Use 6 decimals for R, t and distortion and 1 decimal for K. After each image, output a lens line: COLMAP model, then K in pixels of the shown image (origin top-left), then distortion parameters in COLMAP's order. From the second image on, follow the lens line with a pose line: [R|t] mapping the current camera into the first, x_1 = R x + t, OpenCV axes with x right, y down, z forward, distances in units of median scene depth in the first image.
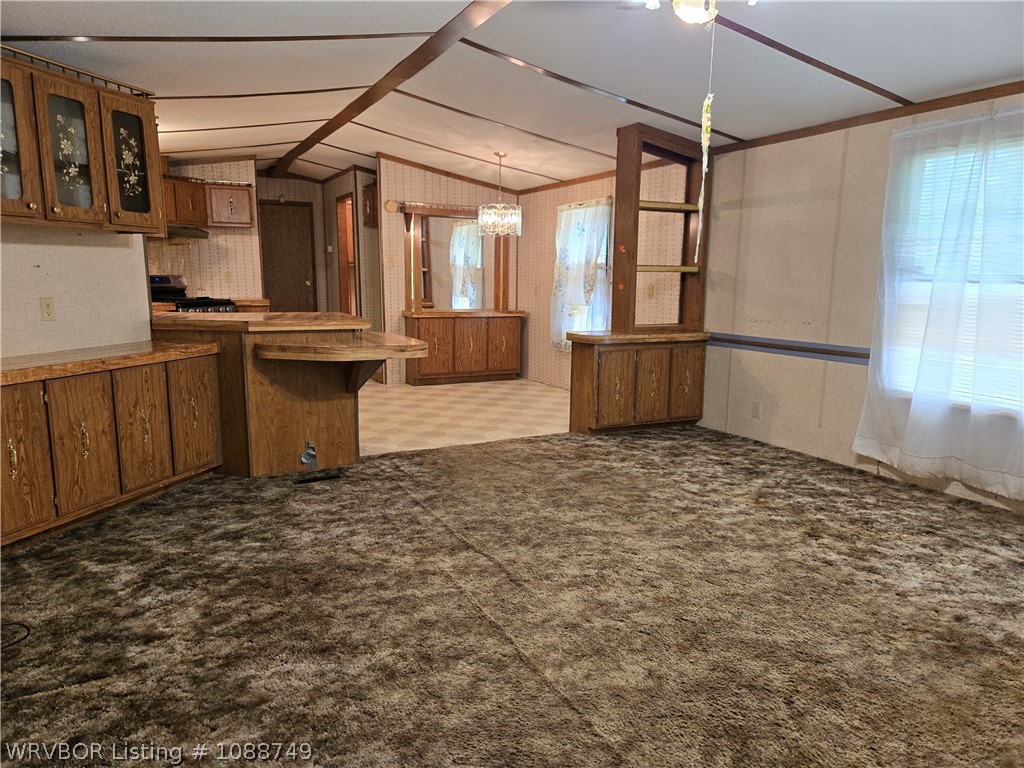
lens RADIAL K [[690.9, 0, 508.2], [0, 690.9, 385.0], [0, 0, 1]] dist [0.060647, -0.043239]
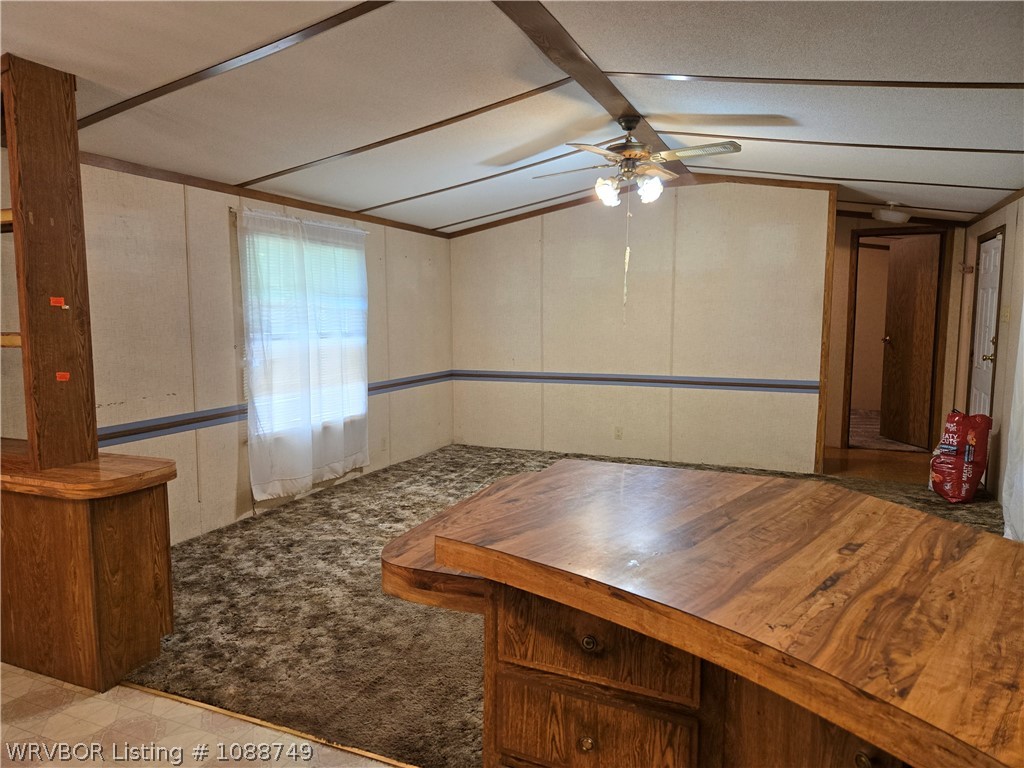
lens RADIAL K [[690.9, 0, 509.5], [0, 690.9, 385.0], [0, 0, 1]] dist [0.060647, -0.043239]
pose [[-0.640516, -0.089874, 0.762667, -0.653482], [0.116330, 0.970312, 0.212041, -0.307247], [-0.759083, 0.224536, -0.611046, 1.584350]]
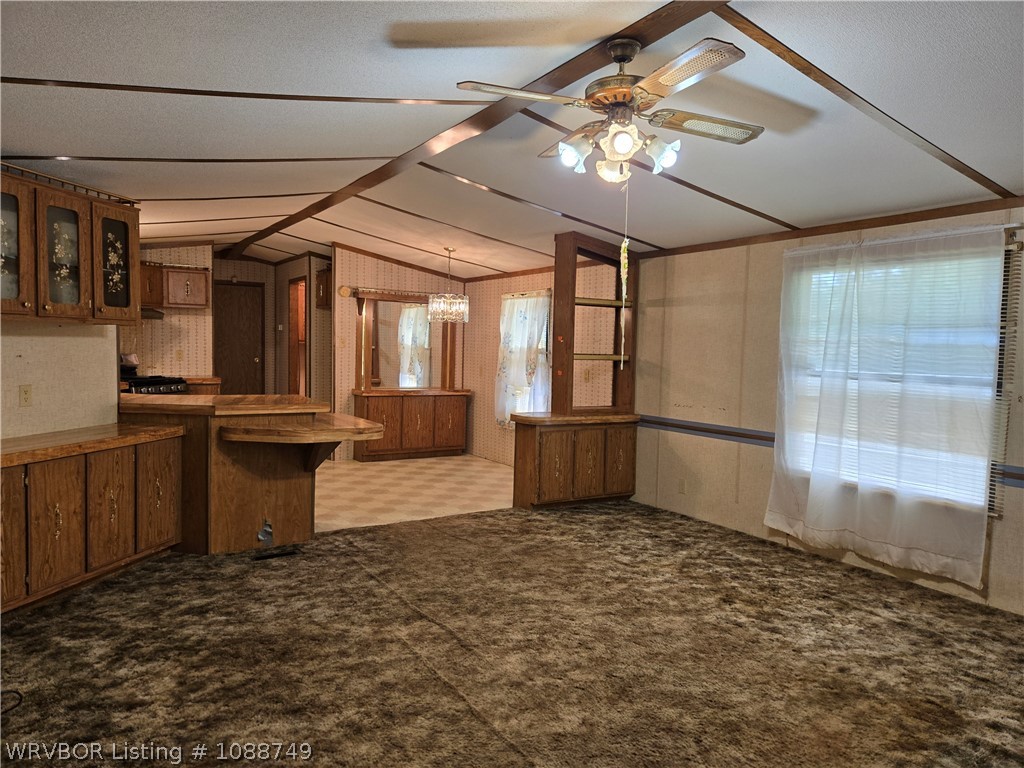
lens RADIAL K [[690.9, 0, 510.8], [0, 690.9, 382.9], [0, 0, 1]] dist [0.060647, -0.043239]
pose [[0.996145, 0.011166, 0.087013, -0.014325], [-0.001813, 0.994275, -0.106836, -0.013338], [-0.087708, 0.106267, 0.990462, -0.114304]]
